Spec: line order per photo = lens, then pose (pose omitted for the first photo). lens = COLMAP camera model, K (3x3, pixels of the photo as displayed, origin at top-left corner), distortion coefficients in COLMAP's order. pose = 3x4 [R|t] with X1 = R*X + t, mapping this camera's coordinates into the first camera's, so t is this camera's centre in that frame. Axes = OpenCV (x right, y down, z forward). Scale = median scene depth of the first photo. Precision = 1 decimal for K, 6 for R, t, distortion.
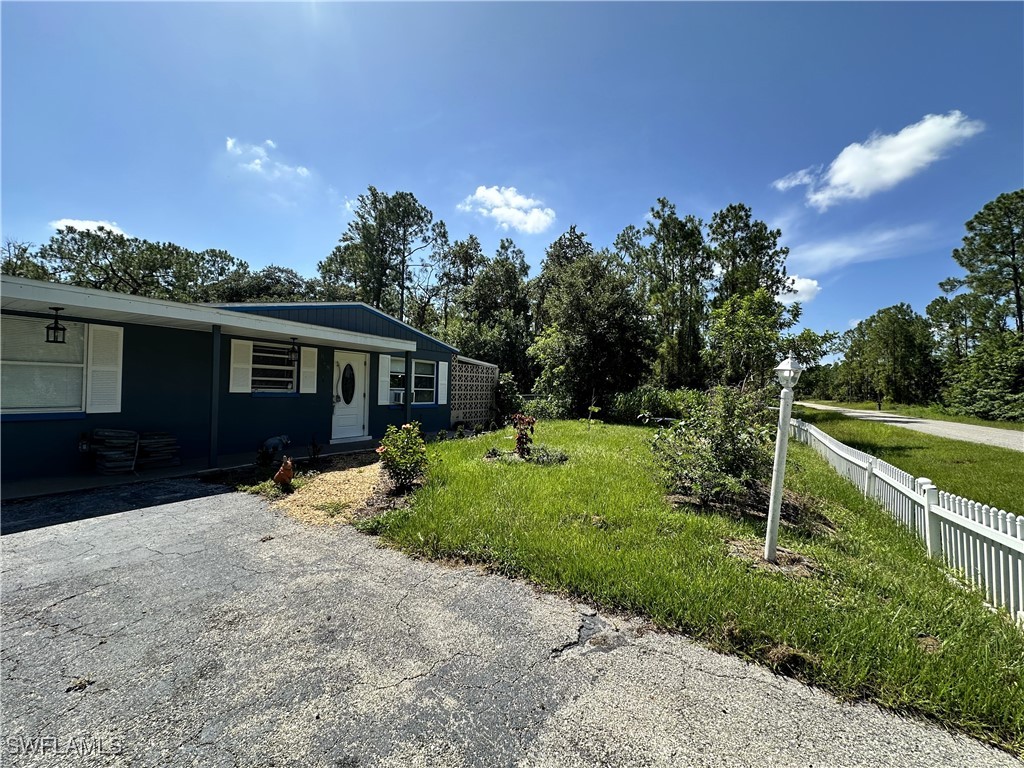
lens RADIAL K [[407.3, 0, 512.0], [0, 407.3, 384.0], [0, 0, 1]] dist [-0.000548, 0.000111]
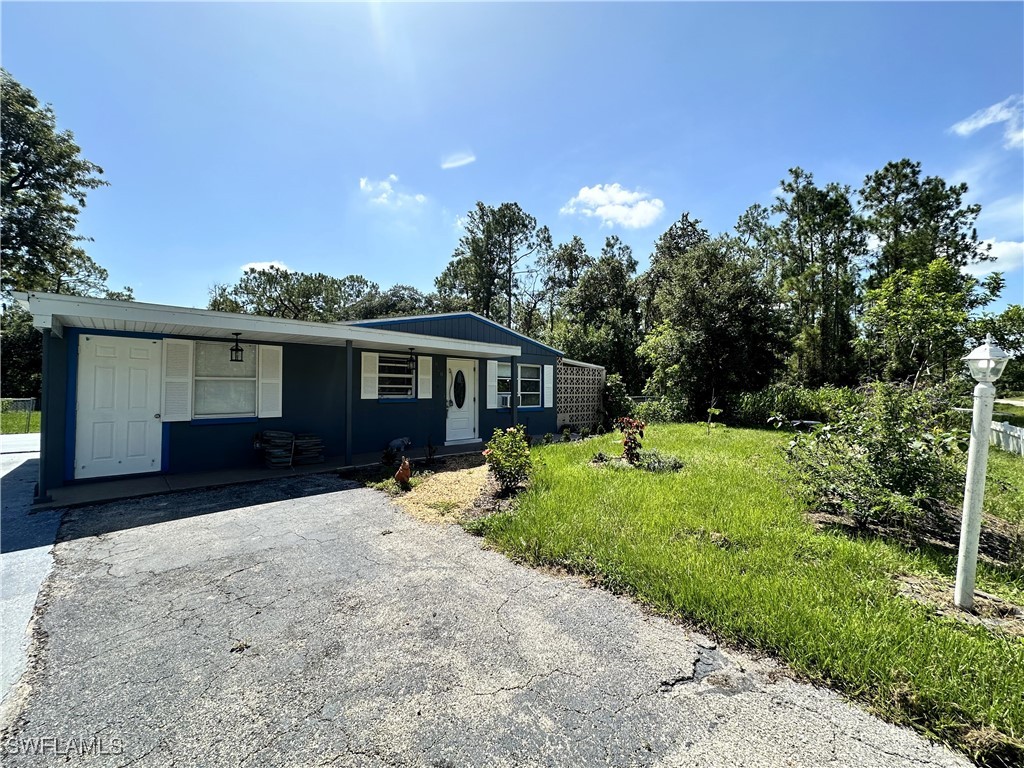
lens RADIAL K [[407.3, 0, 512.0], [0, 407.3, 384.0], [0, 0, 1]] dist [-0.000548, 0.000111]
pose [[0.964842, -0.024692, -0.261669, 0.007295], [0.022930, 0.999689, -0.009784, -0.000213], [0.261830, 0.003440, 0.965108, 0.011031]]
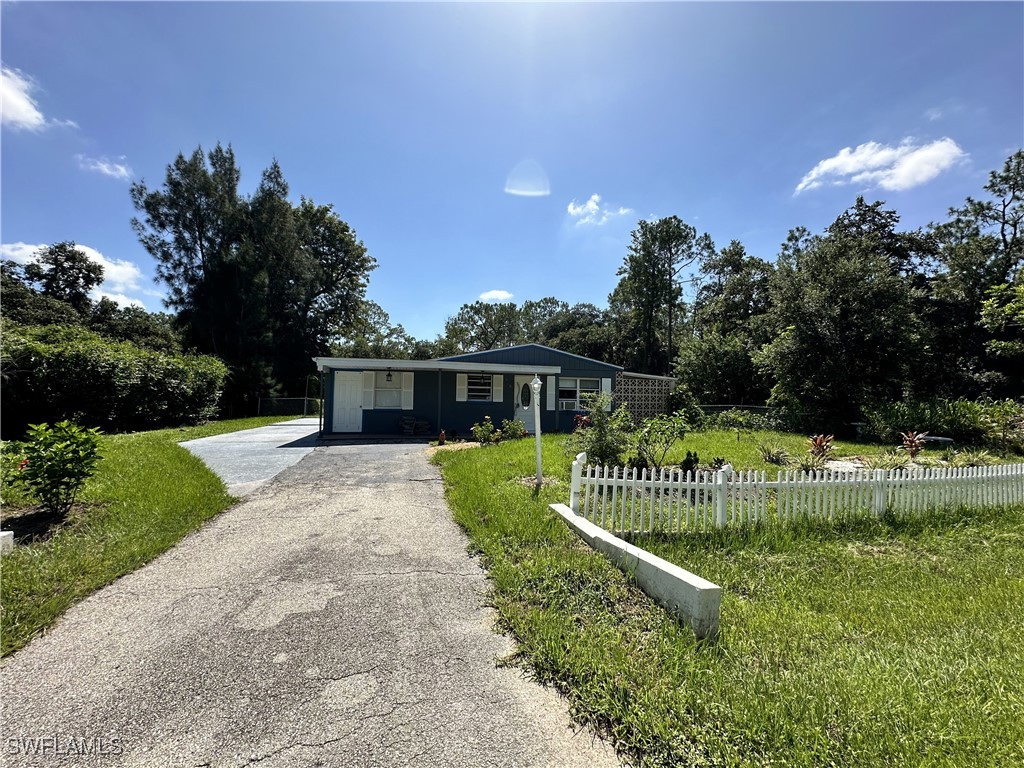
lens RADIAL K [[407.3, 0, 512.0], [0, 407.3, 384.0], [0, 0, 1]] dist [-0.000548, 0.000111]
pose [[0.714792, -0.034042, -0.698508, 0.624581], [0.009628, 0.999199, -0.038844, 0.012486], [0.699271, 0.021040, 0.714547, -0.144434]]
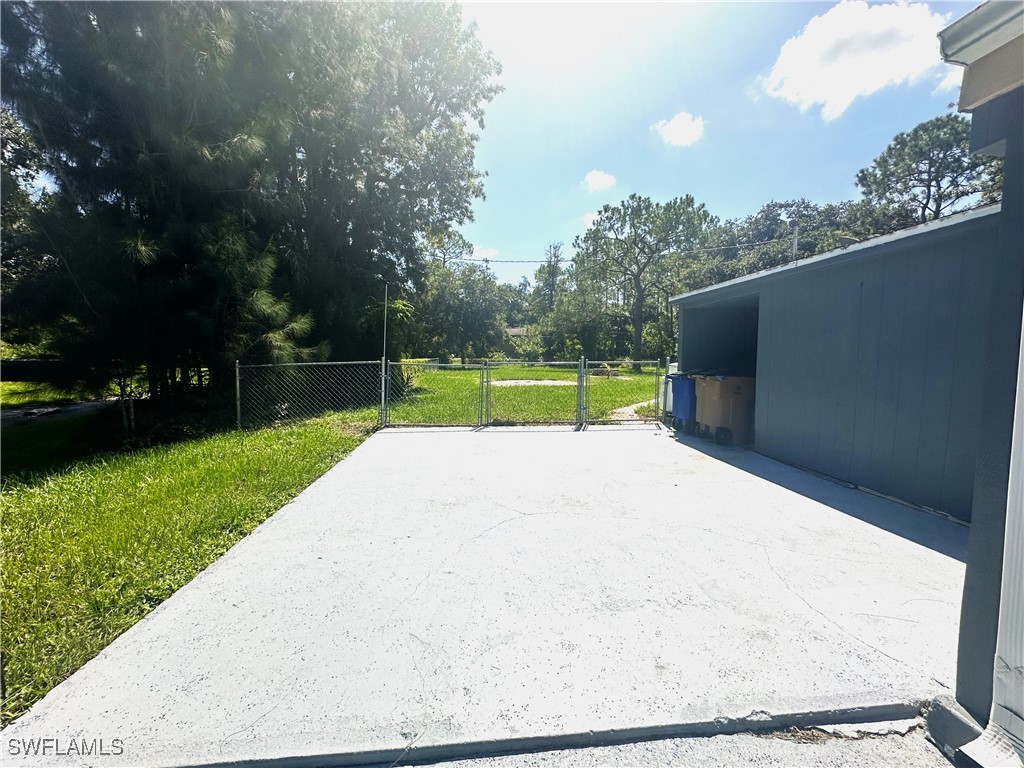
lens RADIAL K [[407.3, 0, 512.0], [0, 407.3, 384.0], [0, 0, 1]] dist [-0.000548, 0.000111]
pose [[0.604083, 0.043771, -0.795718, -1.192367], [0.020833, 0.997282, 0.070674, -0.014983], [0.796649, -0.059270, 0.601530, 0.459436]]
